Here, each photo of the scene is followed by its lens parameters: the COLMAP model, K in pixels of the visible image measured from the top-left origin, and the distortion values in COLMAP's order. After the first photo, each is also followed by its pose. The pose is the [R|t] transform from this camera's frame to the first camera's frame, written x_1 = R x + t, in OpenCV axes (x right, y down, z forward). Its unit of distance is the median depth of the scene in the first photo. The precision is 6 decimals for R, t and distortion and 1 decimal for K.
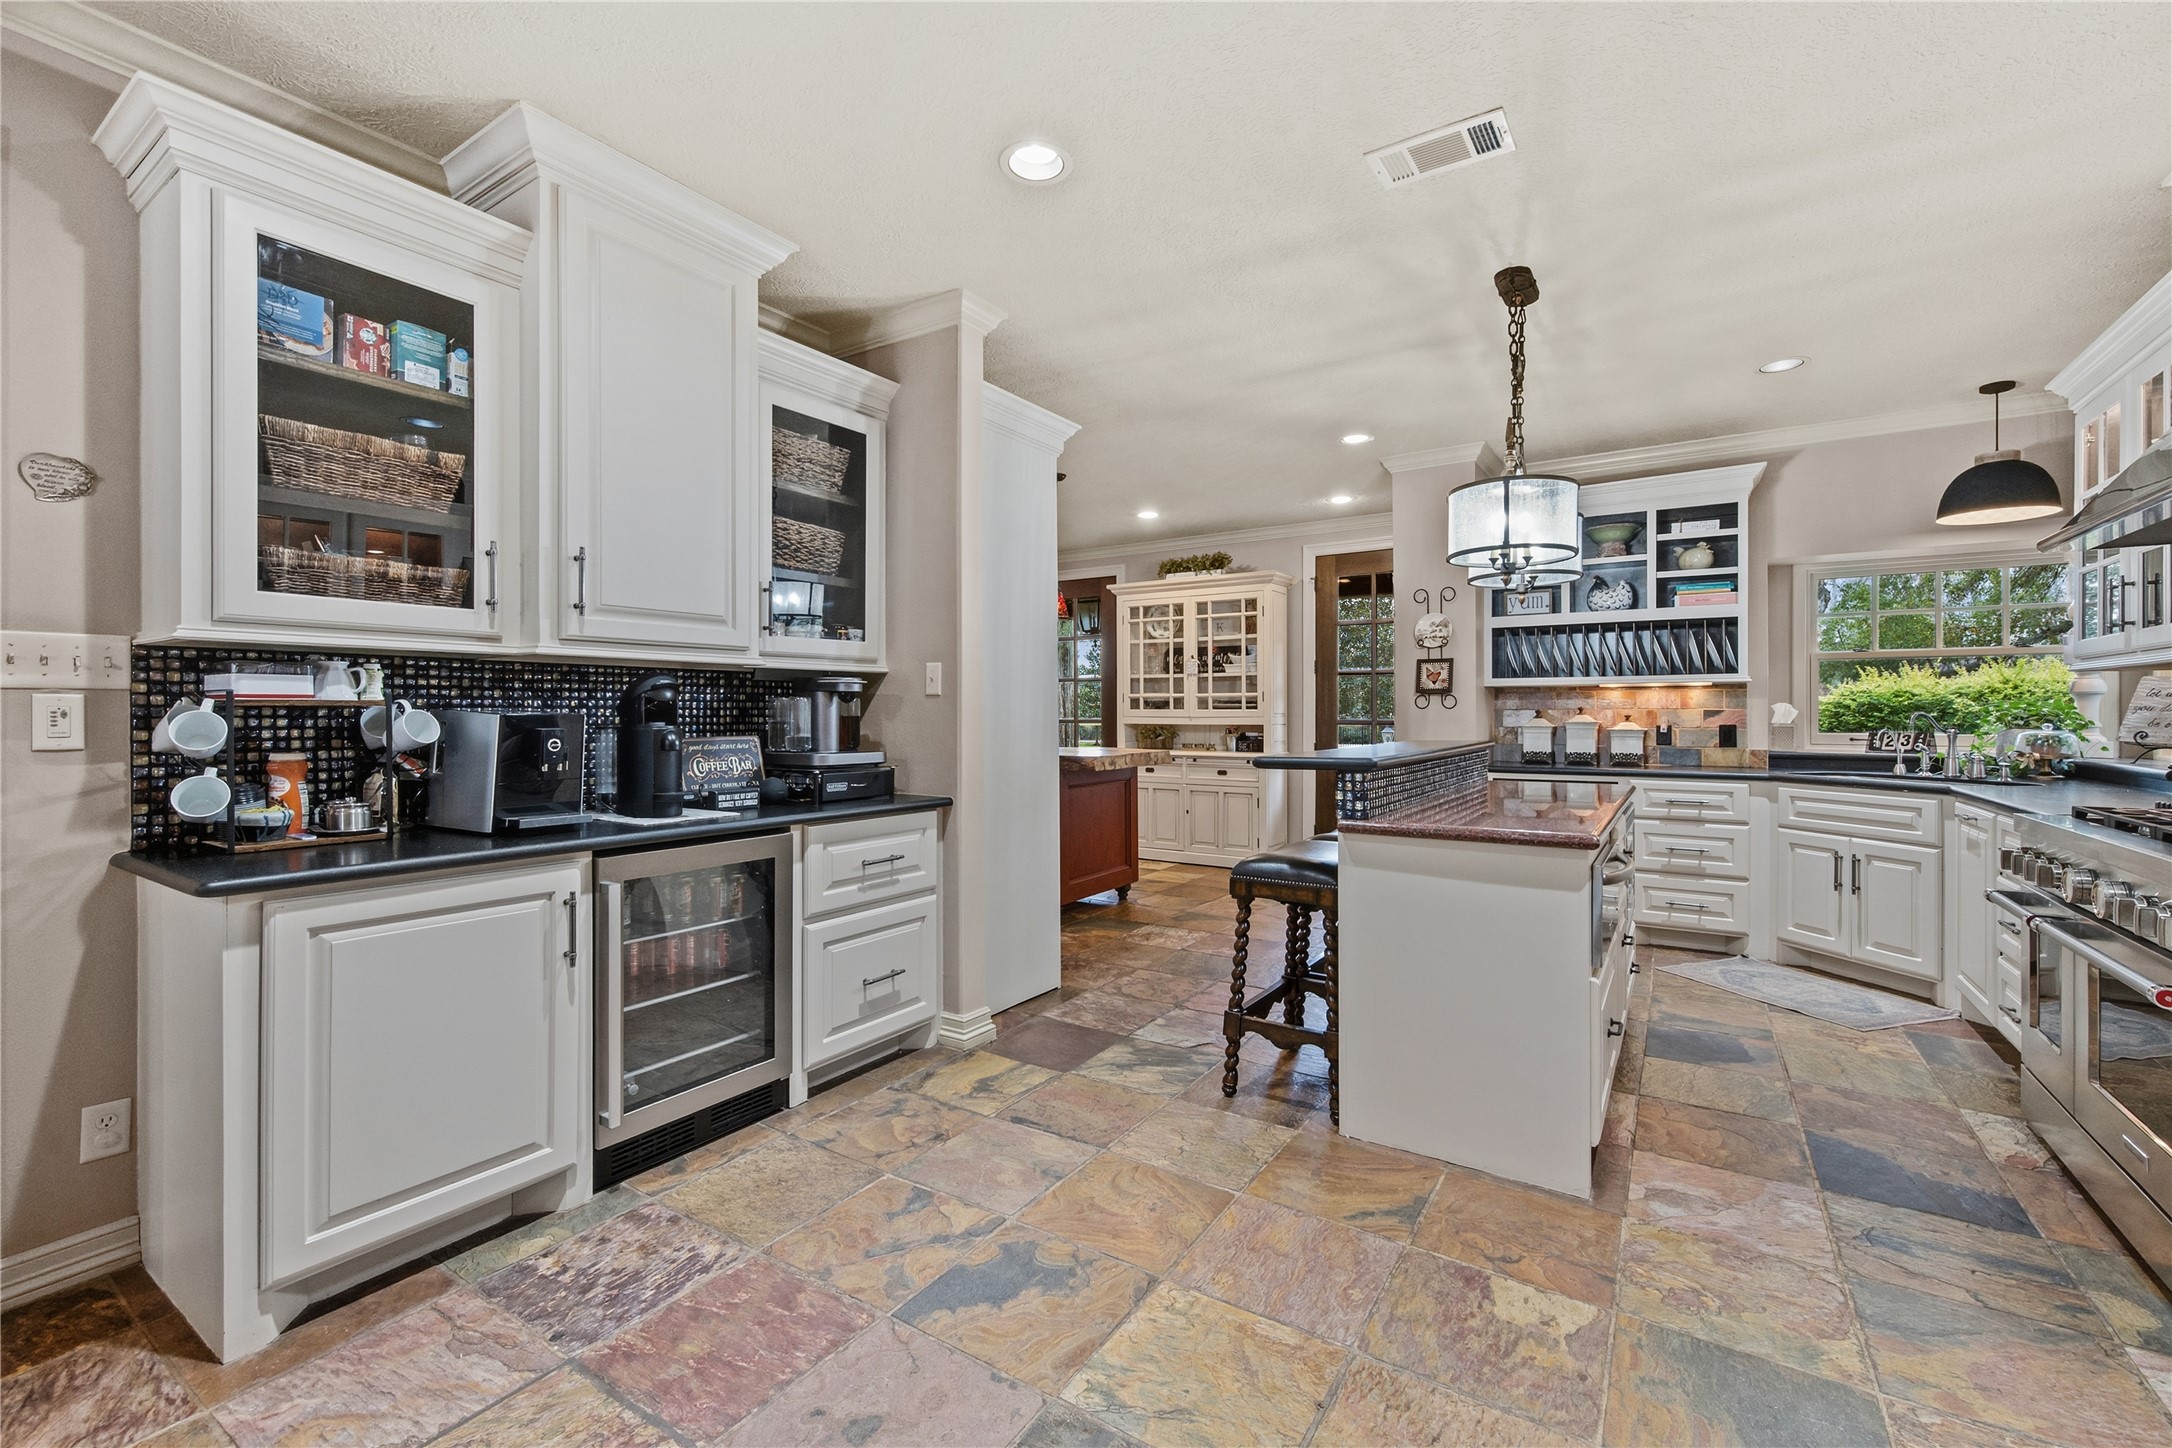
lens RADIAL K [[915.5, 0, 1092.5], [0, 915.5, 710.5], [0, 0, 1]] dist [0.003477, 0.000170]
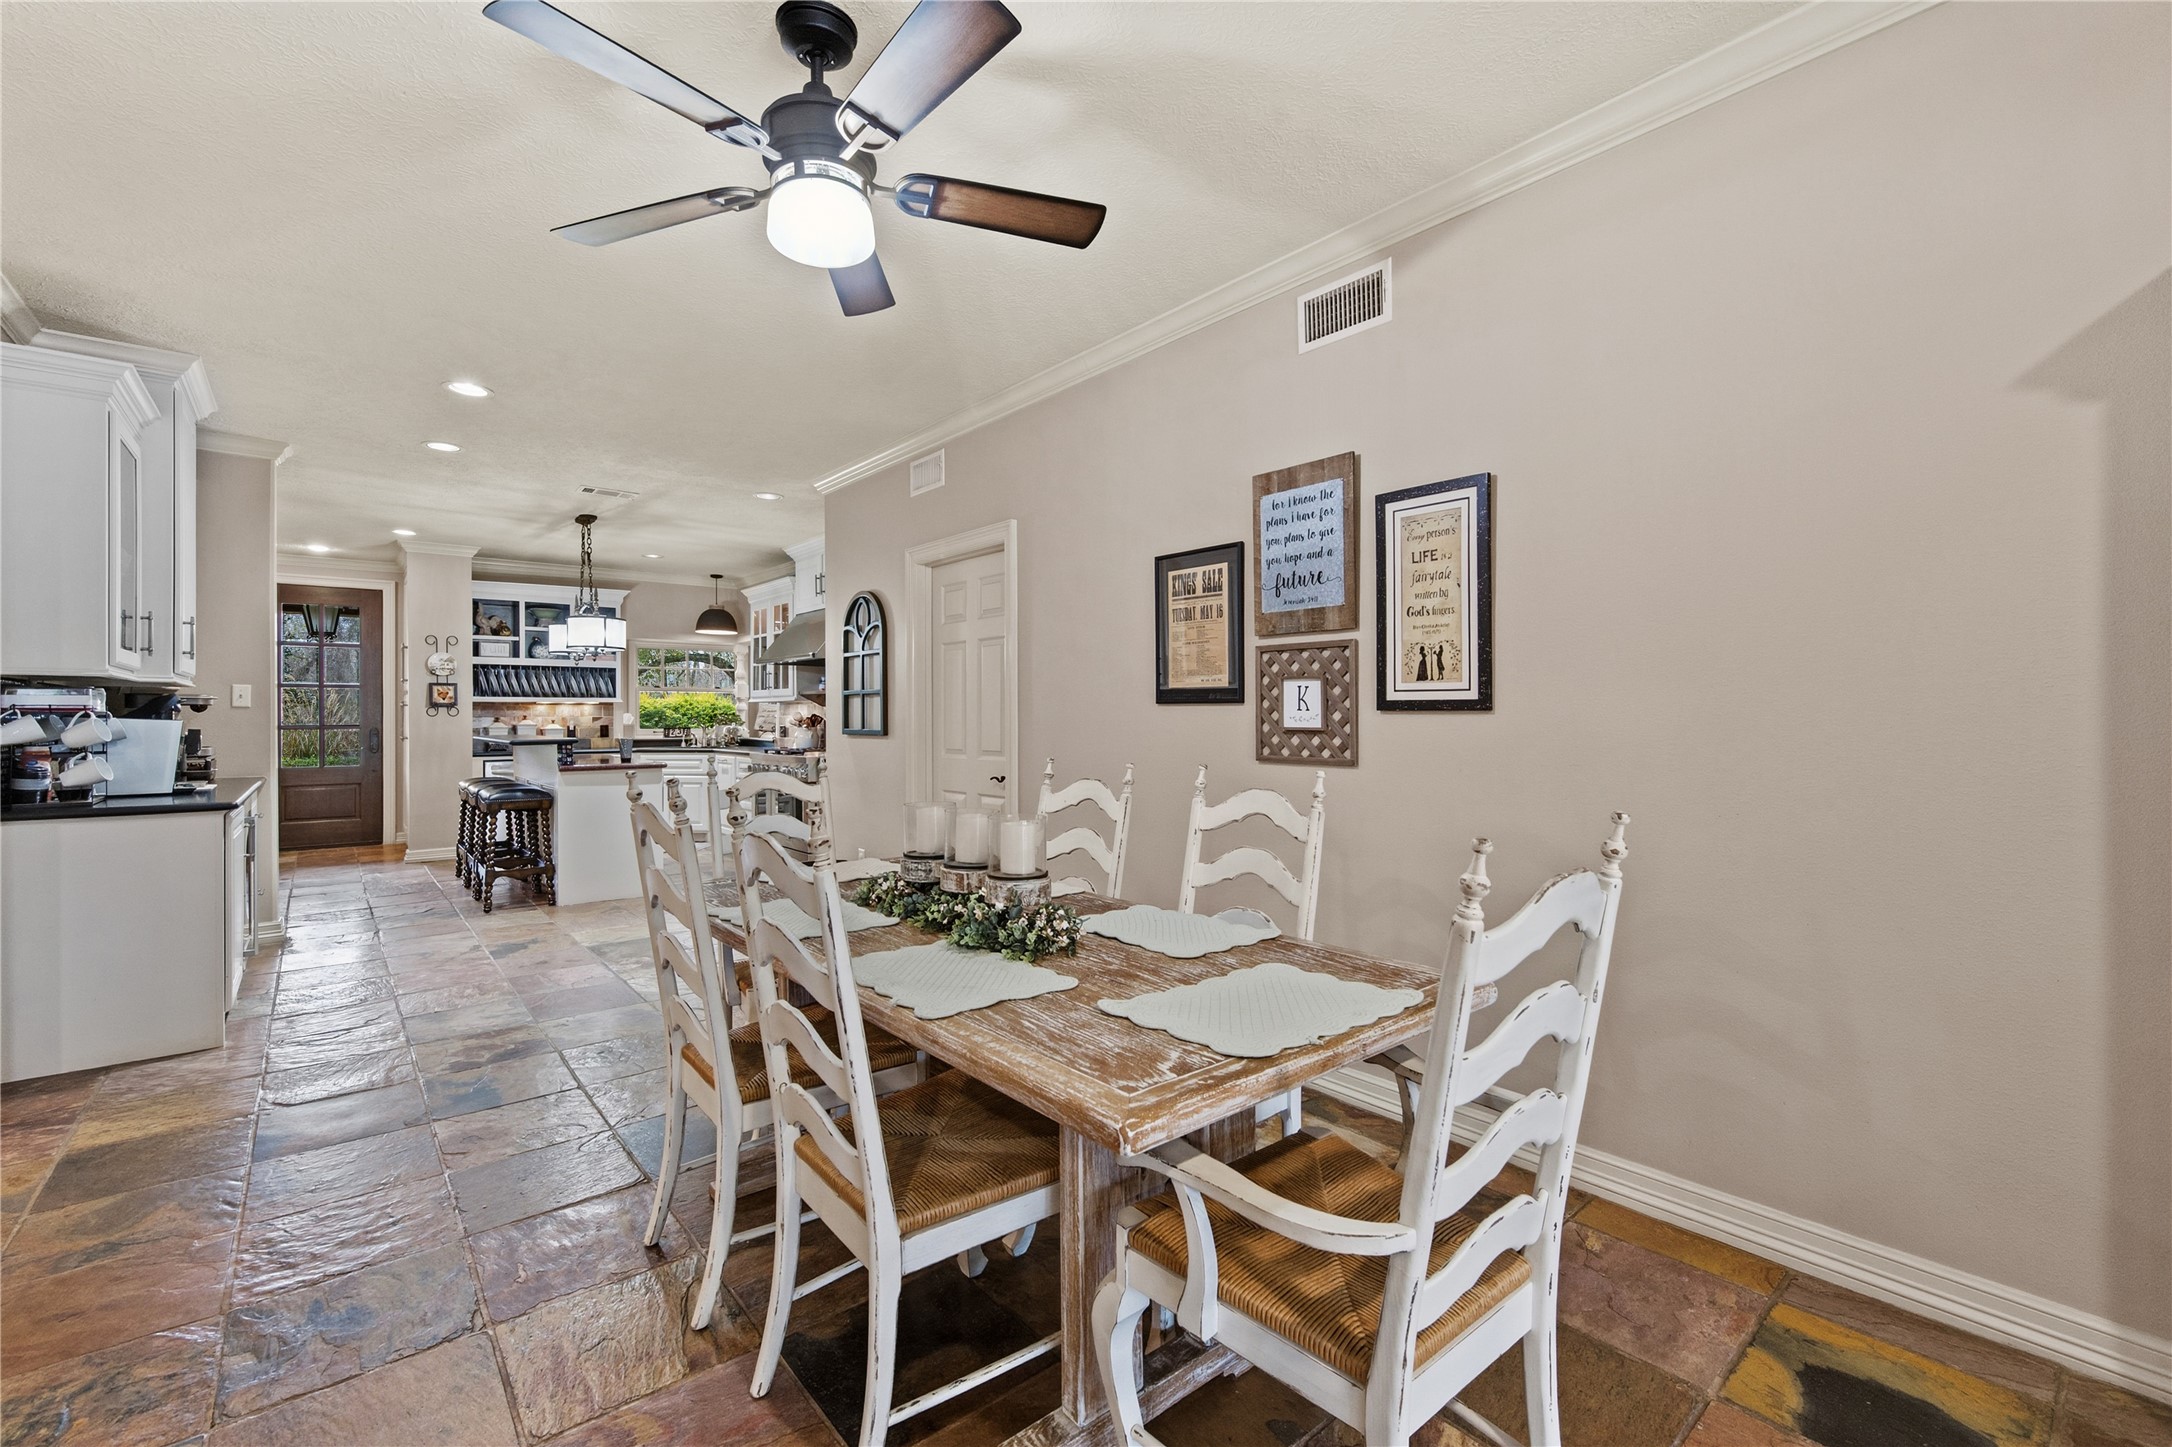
lens RADIAL K [[915.5, 0, 1086.9], [0, 915.5, 725.9], [0, 0, 1]] dist [0.003477, 0.000170]
pose [[0.295781, -0.010795, 0.955195, -0.763978], [0.001686, 0.999940, 0.010779, -0.000910], [-0.955254, -0.001578, 0.295782, -0.459723]]
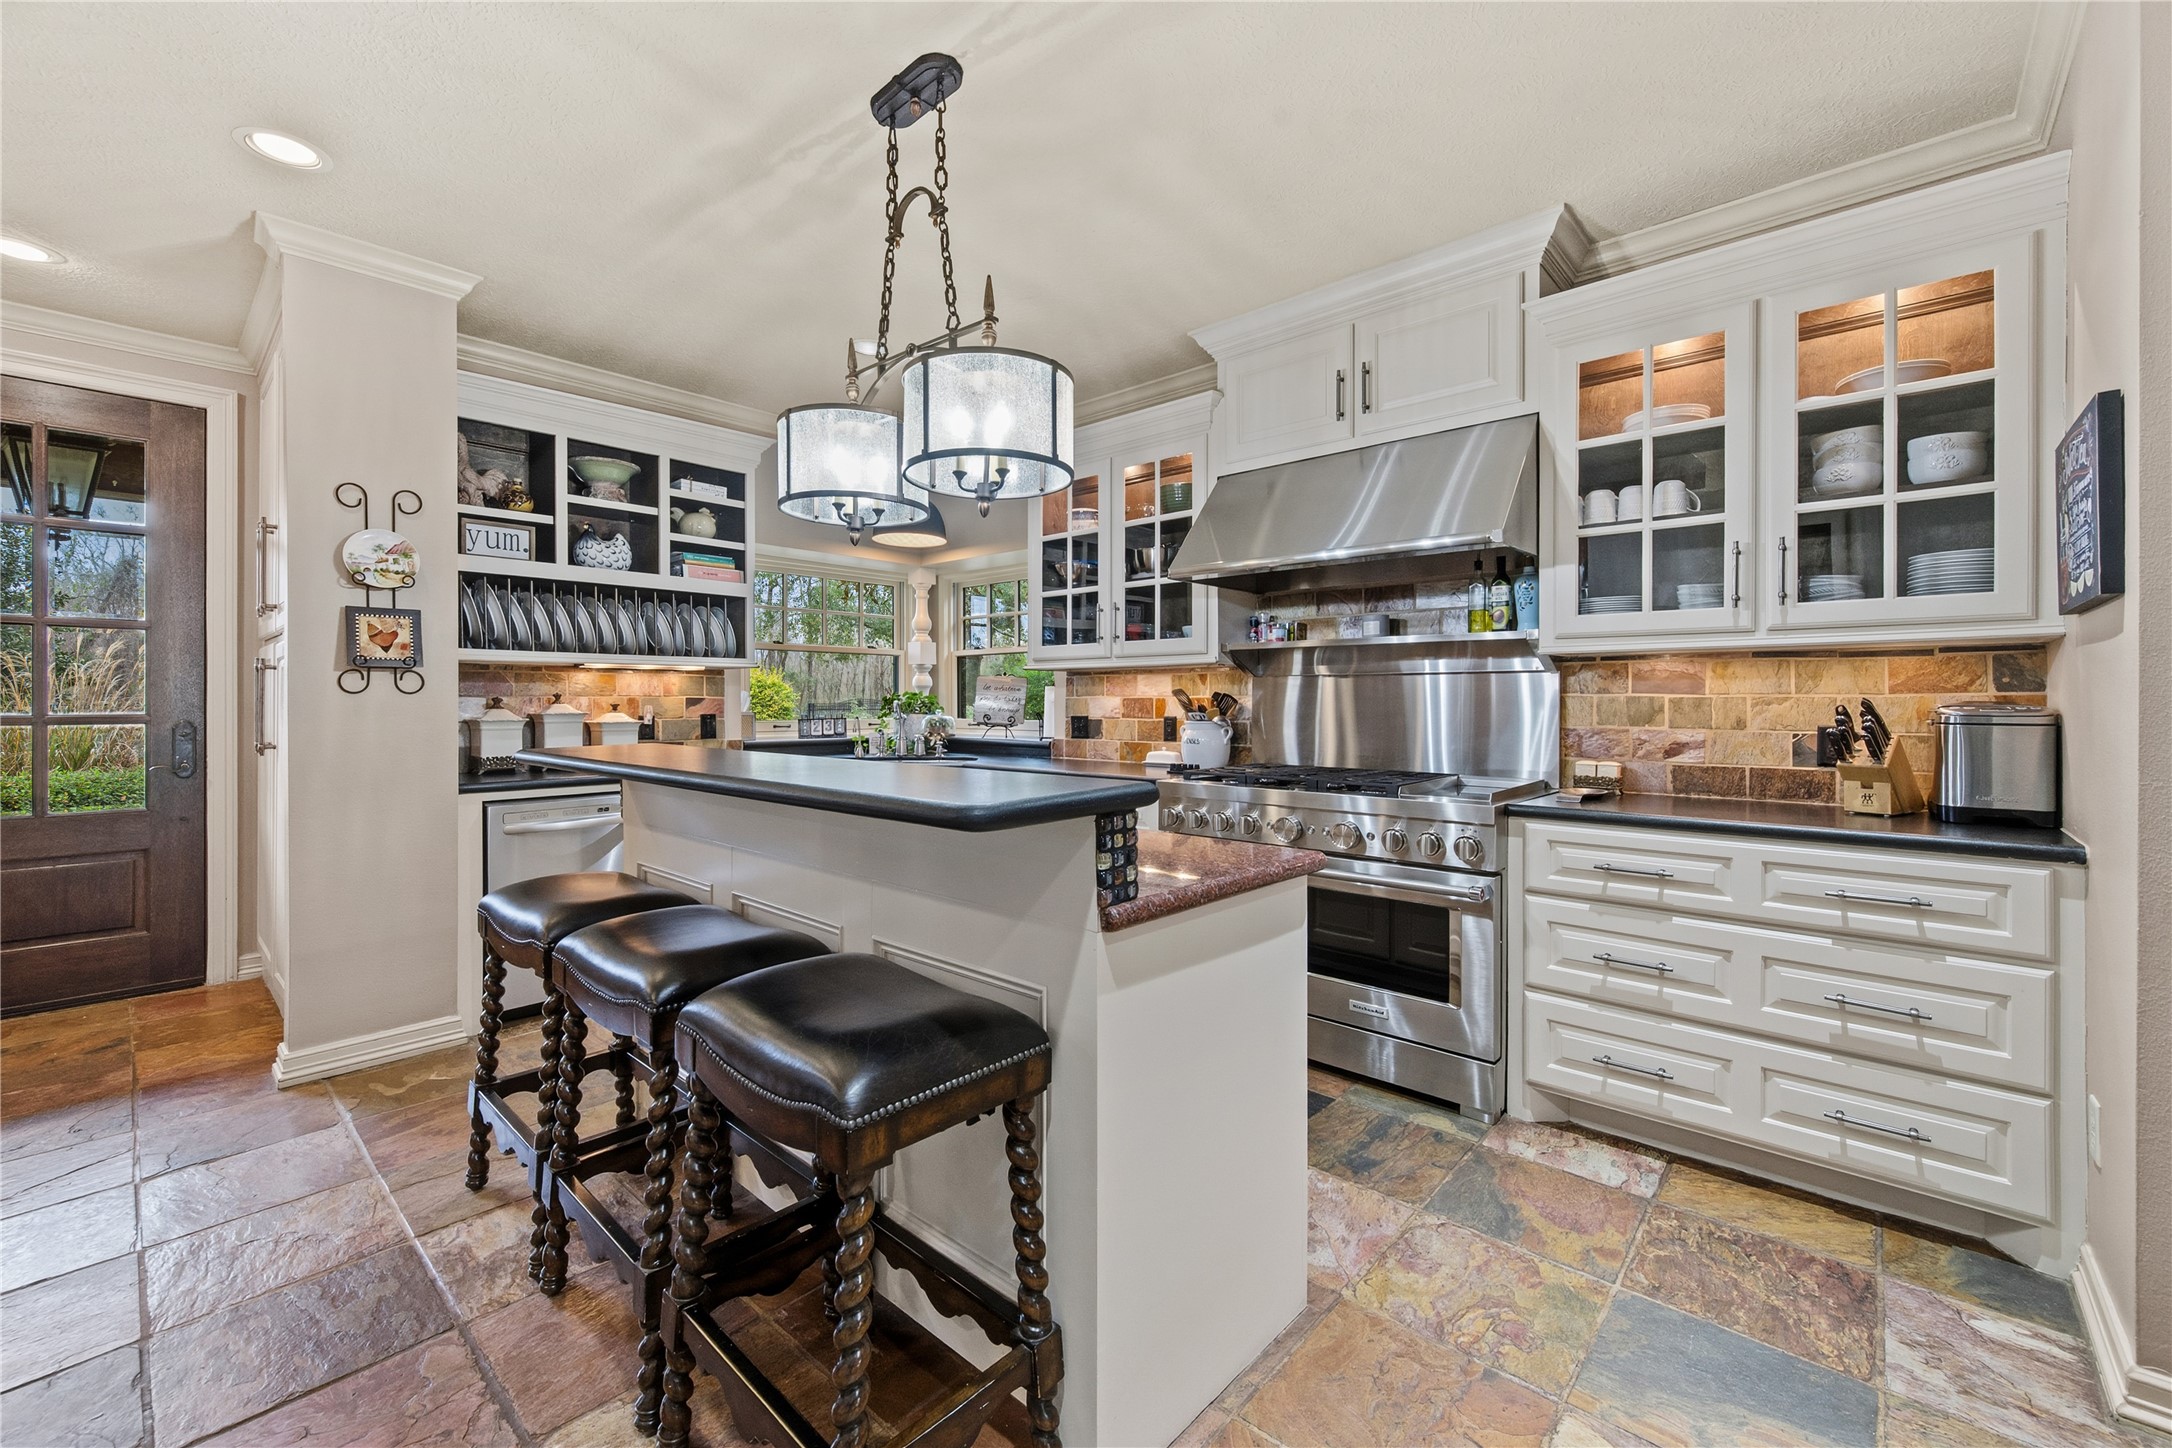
lens RADIAL K [[872.4, 0, 1089.8], [0, 872.4, 709.7], [0, 0, 1]] dist [-0.003605, 0.000233]
pose [[0.156851, -0.010799, 0.987563, -0.105372], [-0.002157, 0.999934, 0.011277, 0.000874], [-0.987620, -0.003899, 0.156817, 0.478246]]
